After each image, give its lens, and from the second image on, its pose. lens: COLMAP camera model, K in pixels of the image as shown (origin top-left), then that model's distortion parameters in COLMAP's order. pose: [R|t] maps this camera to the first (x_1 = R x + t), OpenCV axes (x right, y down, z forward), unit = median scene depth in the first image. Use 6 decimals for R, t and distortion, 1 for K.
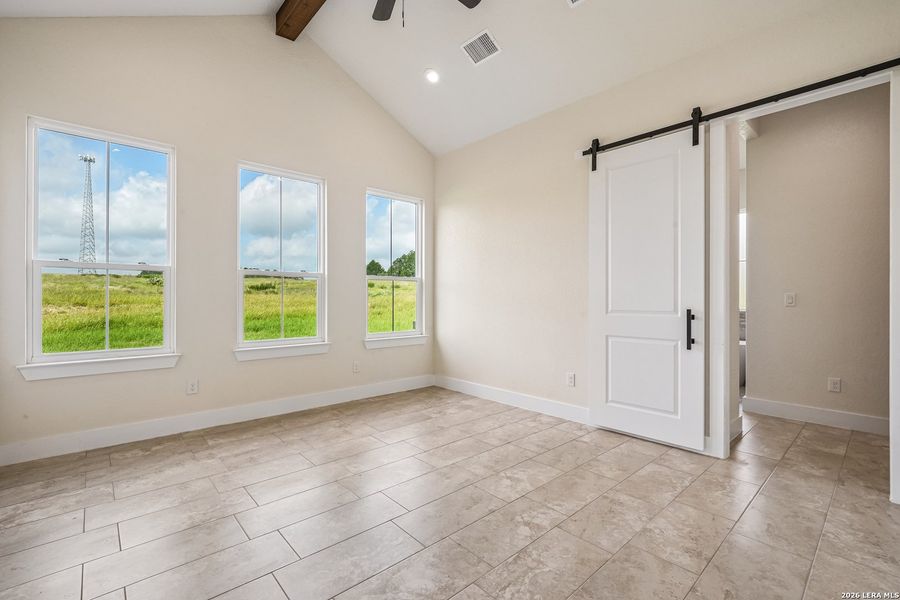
lens RADIAL K [[399.3, 0, 450.9], [0, 399.3, 301.4], [0, 0, 1]] dist [-0.001214, -0.000040]
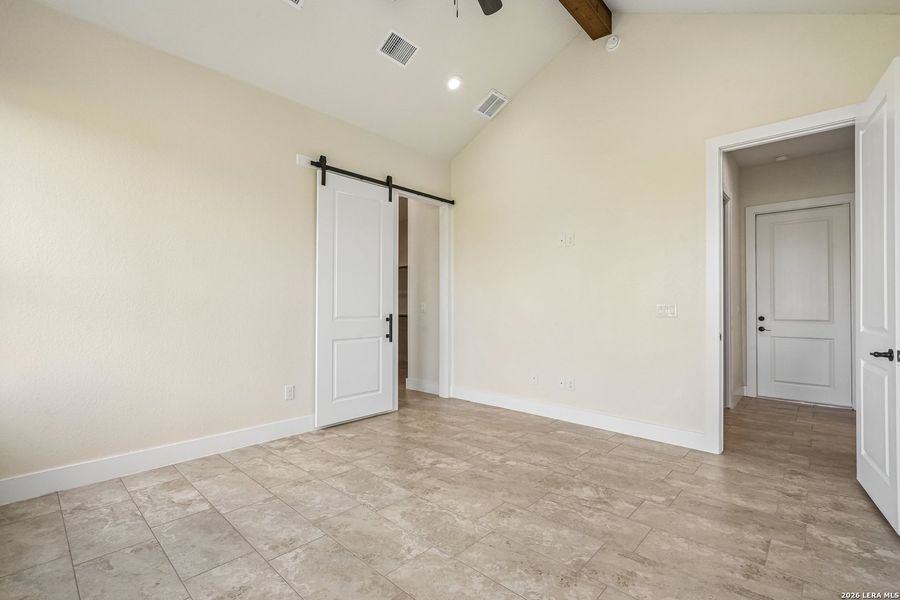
lens RADIAL K [[399.3, 0, 450.9], [0, 399.3, 301.4], [0, 0, 1]] dist [-0.001214, -0.000040]
pose [[-0.084051, 0.010938, 0.996401, -0.783443], [0.004132, 0.999935, -0.010628, -0.008210], [-0.996453, 0.003224, -0.084090, 0.819810]]
